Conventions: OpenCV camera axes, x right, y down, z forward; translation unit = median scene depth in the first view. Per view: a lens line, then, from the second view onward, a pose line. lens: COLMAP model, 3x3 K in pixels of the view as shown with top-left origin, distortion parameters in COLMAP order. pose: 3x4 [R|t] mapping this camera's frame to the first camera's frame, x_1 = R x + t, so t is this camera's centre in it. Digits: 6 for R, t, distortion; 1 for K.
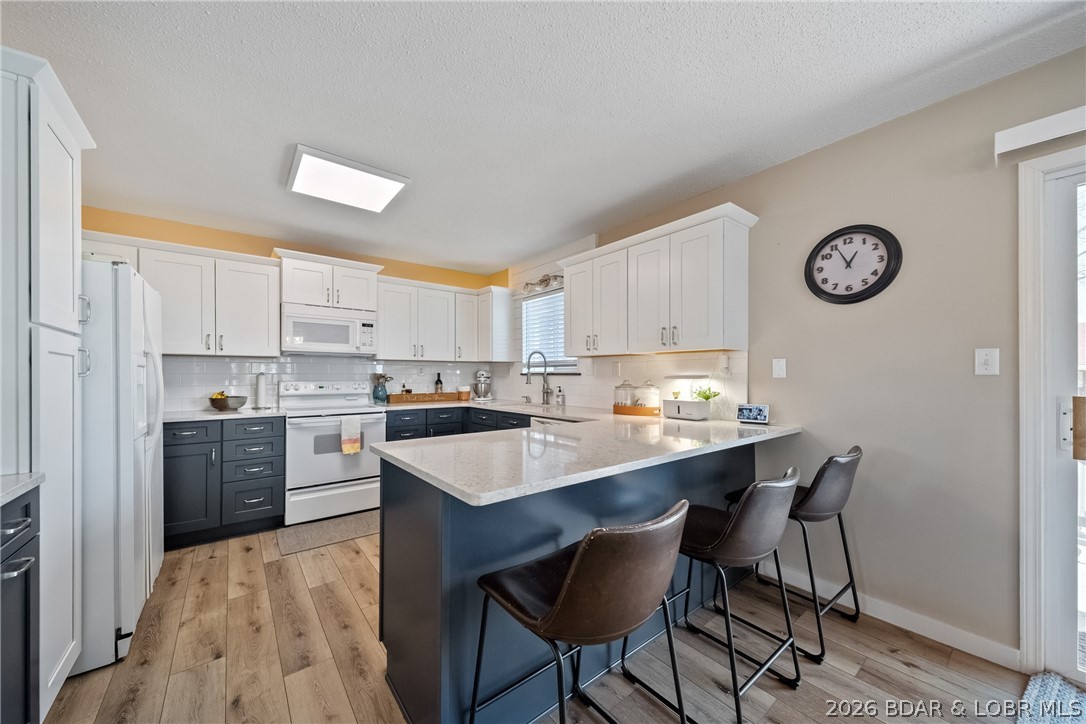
lens RADIAL K [[394.1, 0, 538.5], [0, 394.1, 372.8], [0, 0, 1]] dist [0.014175, -0.000103]
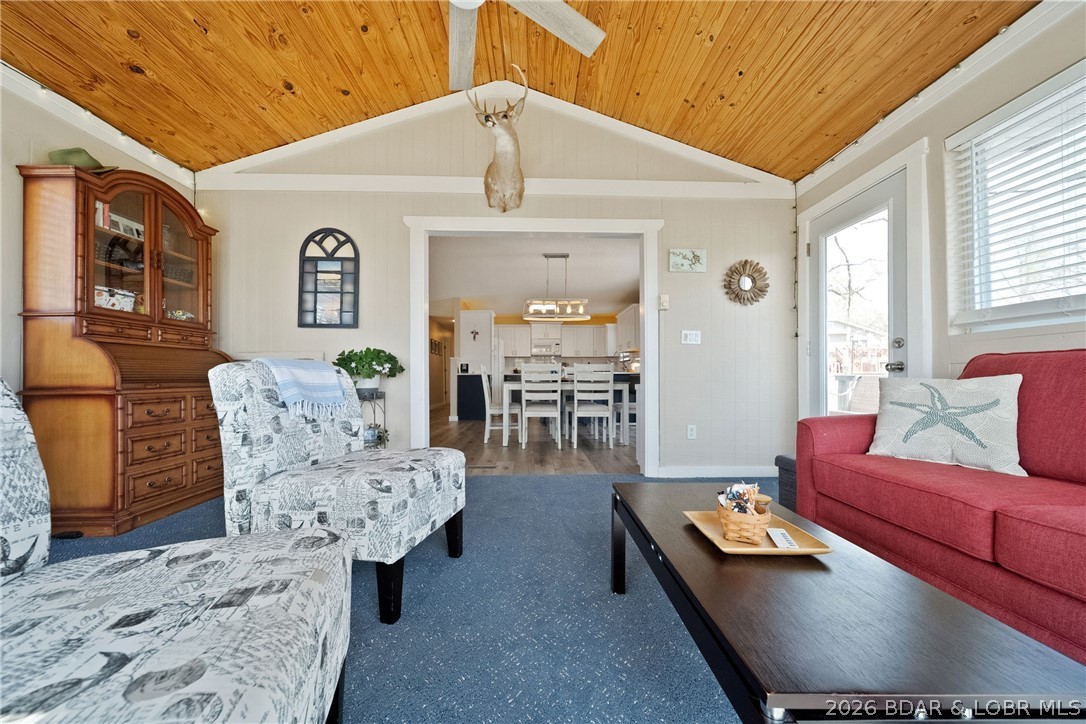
lens RADIAL K [[396.2, 0, 543.0], [0, 396.2, 362.0], [0, 0, 1]] dist [0.008116, -0.000295]
pose [[0.802435, -0.019300, -0.596427, 1.151033], [0.000645, 0.999504, -0.031475, 0.093297], [0.596739, 0.024871, 0.802050, -1.294454]]
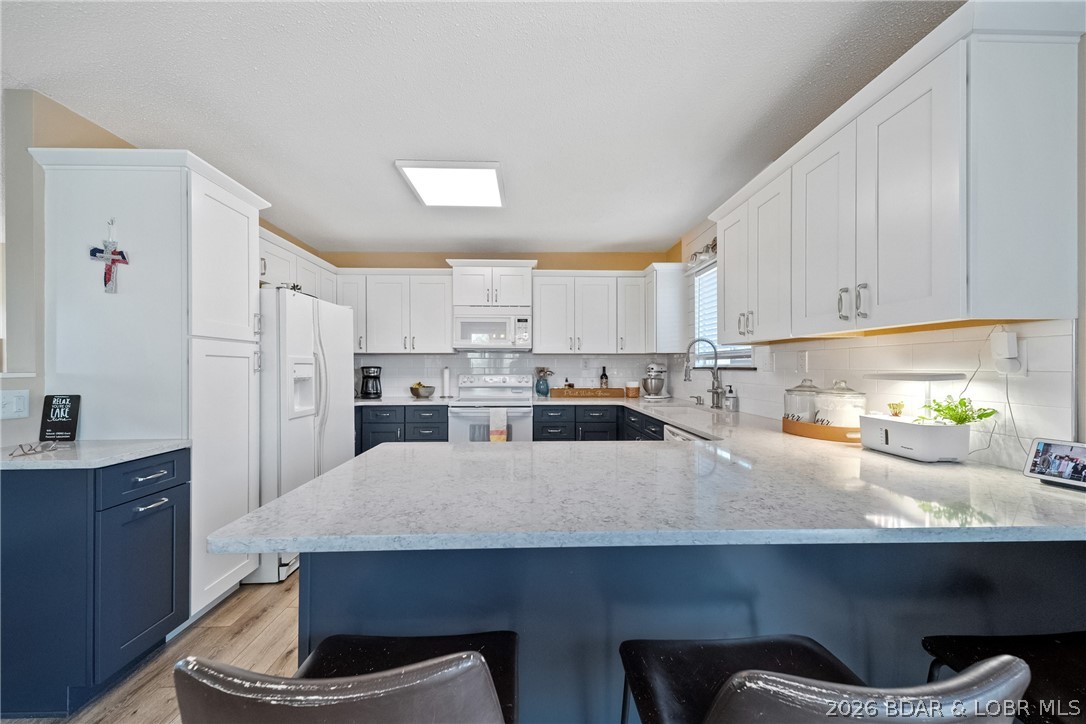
lens RADIAL K [[394.2, 0, 541.8], [0, 394.2, 365.1], [0, 0, 1]] dist [0.011822, -0.003308]
pose [[0.809748, -0.002525, -0.586773, 0.216267], [0.003189, 0.999995, 0.000097, -0.004886], [0.586770, -0.001949, 0.809752, 0.210019]]
